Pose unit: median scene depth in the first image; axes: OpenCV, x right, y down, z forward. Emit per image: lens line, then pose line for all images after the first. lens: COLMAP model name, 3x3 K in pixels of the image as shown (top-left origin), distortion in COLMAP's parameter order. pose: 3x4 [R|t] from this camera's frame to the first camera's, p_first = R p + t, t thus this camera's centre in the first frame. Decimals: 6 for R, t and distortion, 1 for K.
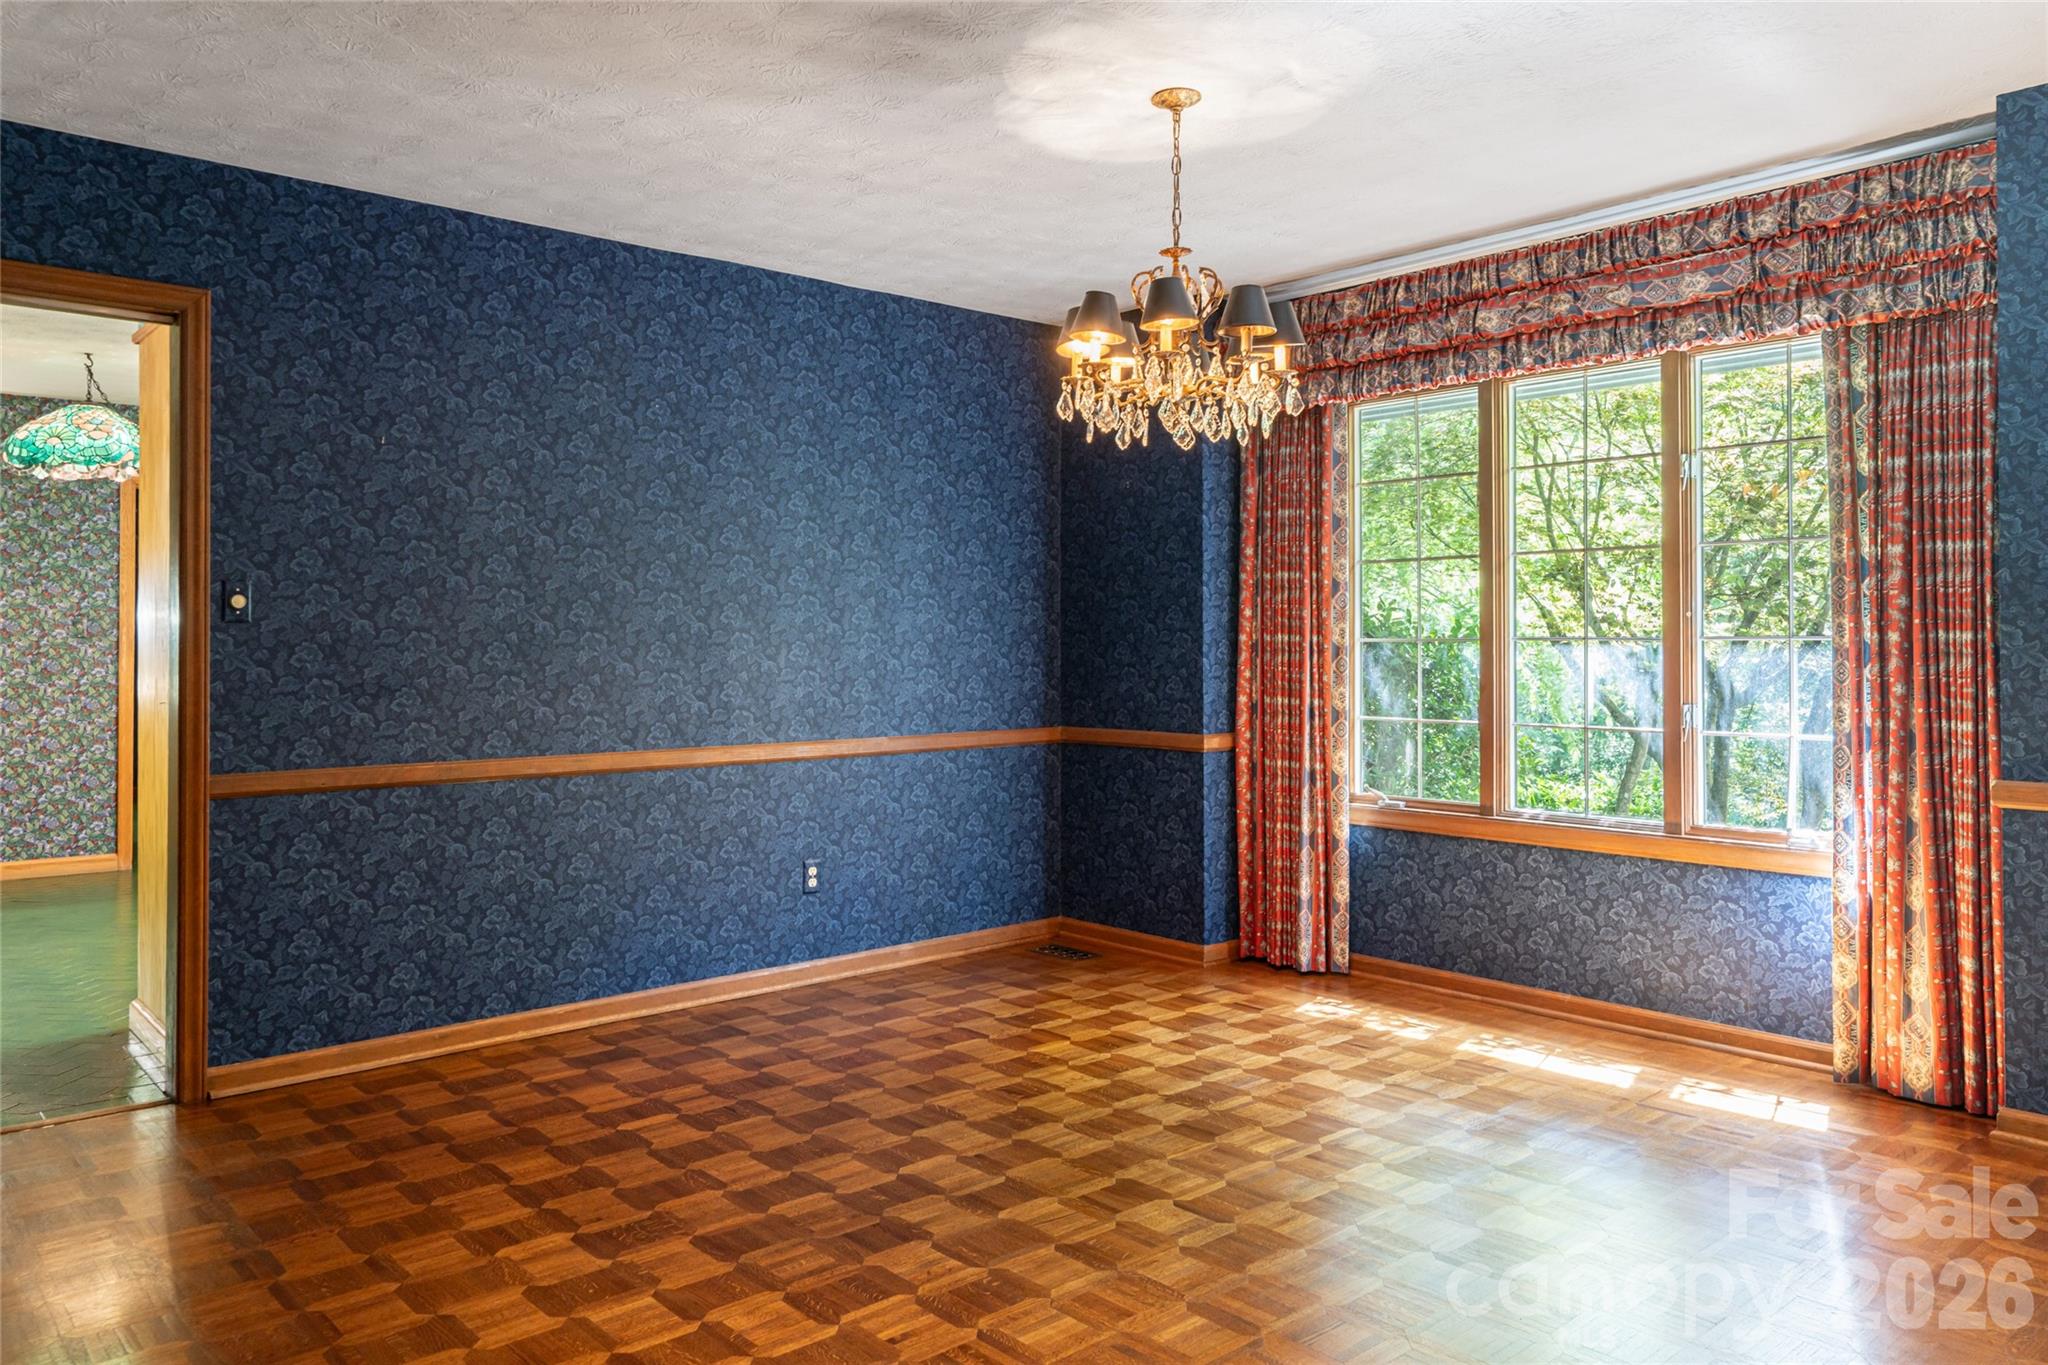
lens RADIAL K [[1439.7, 0, 994.5], [0, 1439.7, 624.3], [0, 0, 1]] dist [0.006551, -0.005156]
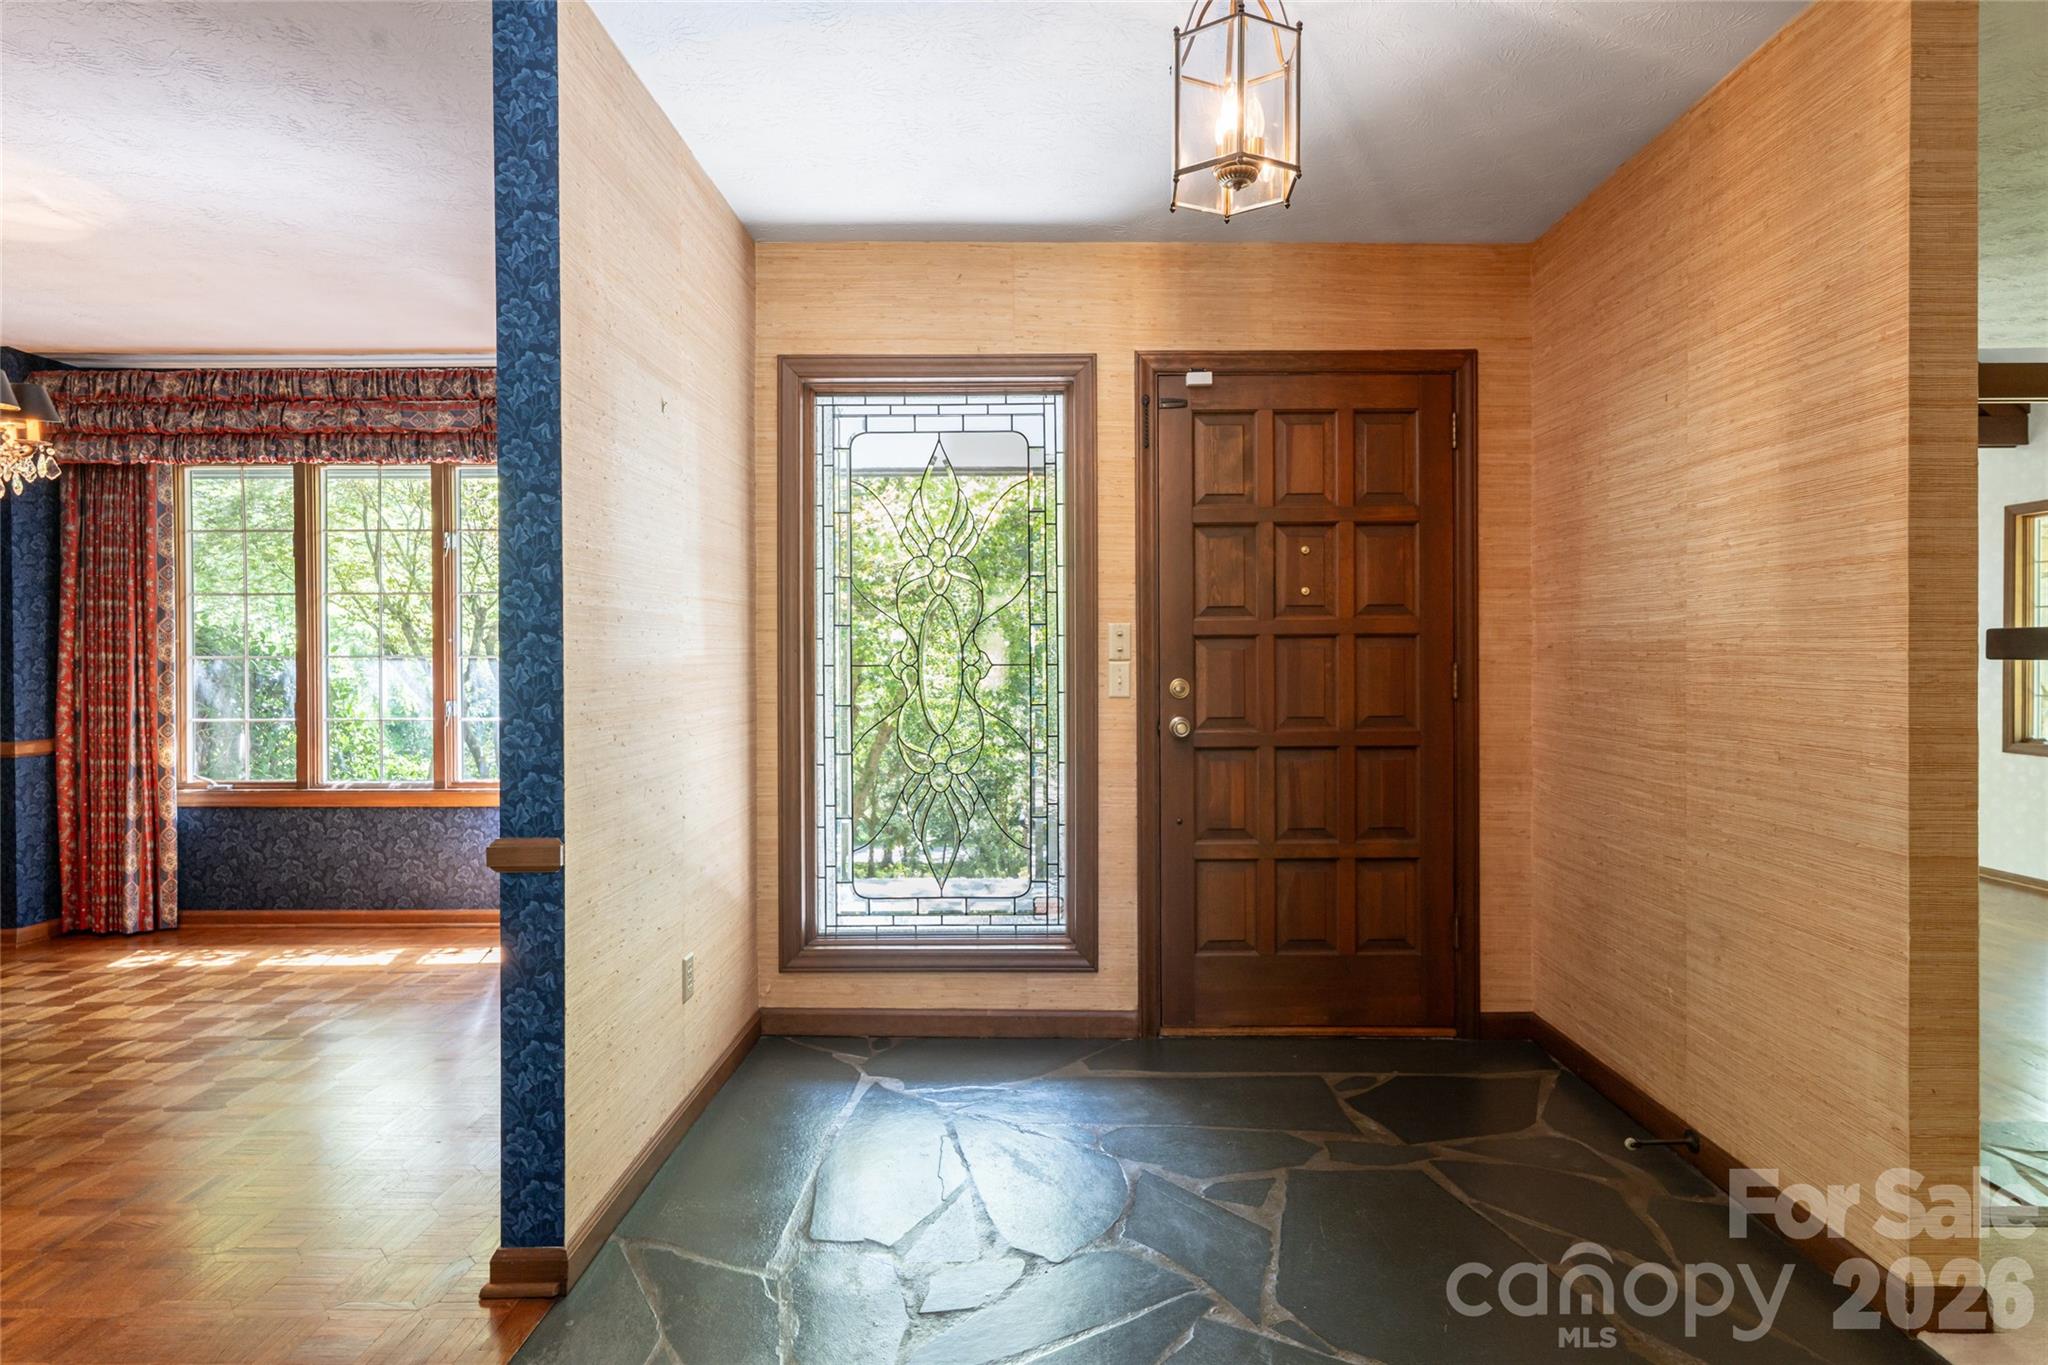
lens RADIAL K [[1057.4, 0, 1057.4], [0, 1057.4, 666.3], [0, 0, 1]] dist [0.001070, 0.000743]
pose [[0.656256, -0.009982, 0.754472, 0.065319], [-0.008946, 0.999739, 0.021008, -0.008443], [-0.754485, -0.020536, 0.655996, -0.180452]]
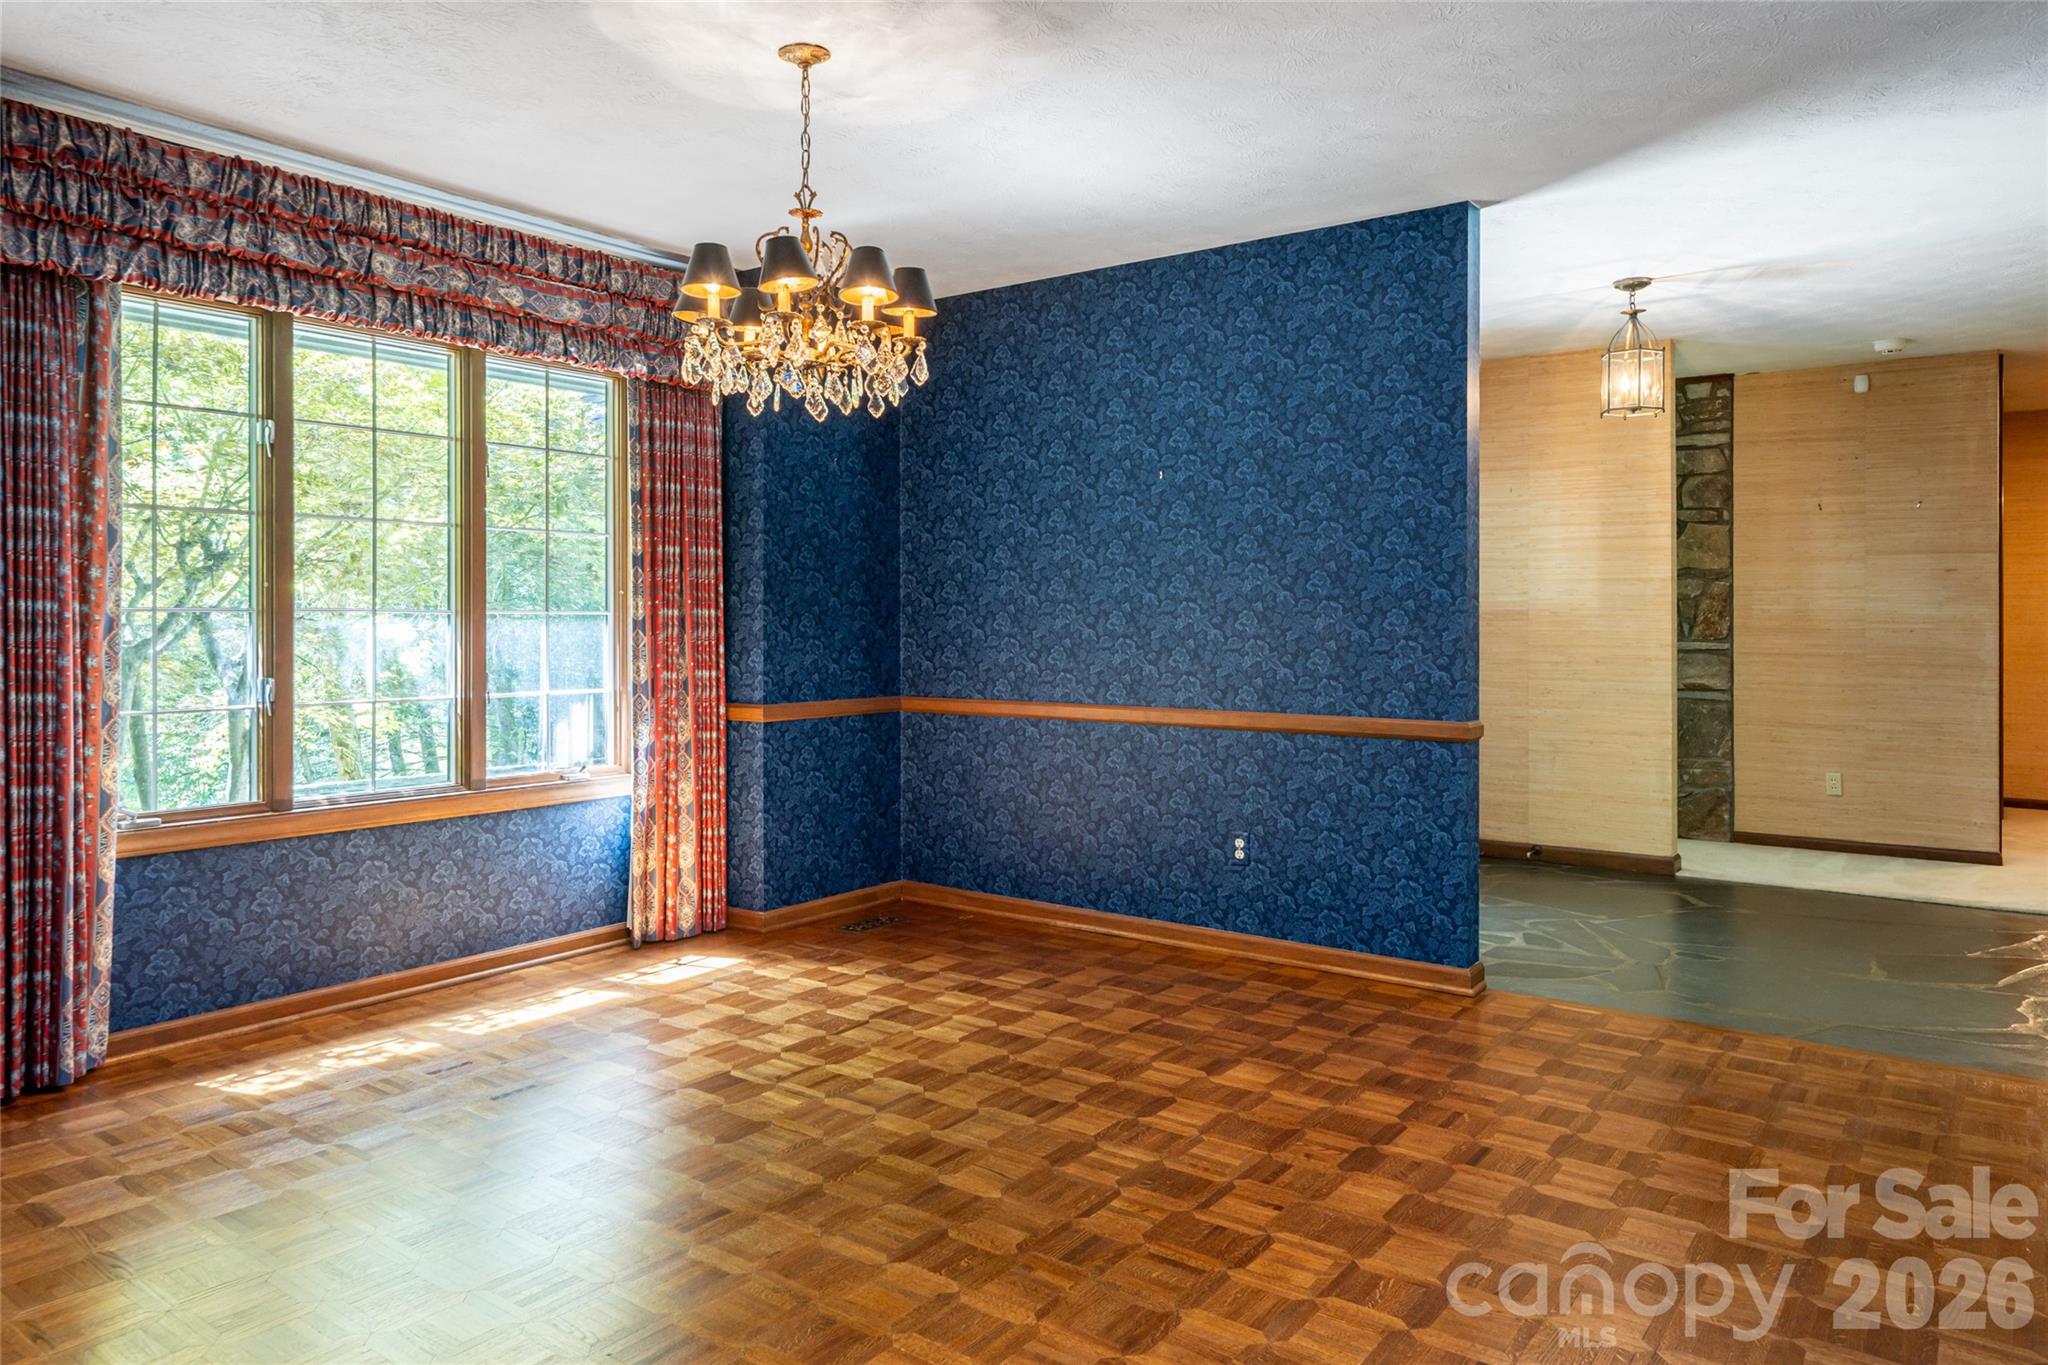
lens RADIAL K [[1348.2, 0, 1026.3], [0, 1348.2, 611.4], [0, 0, 1]] dist [-0.009677, -0.001557]
pose [[-0.228615, 0.009600, 0.973470, -0.590039], [-0.012884, 0.999834, -0.012886, 0.016919], [-0.973432, -0.015489, -0.228453, 0.789378]]
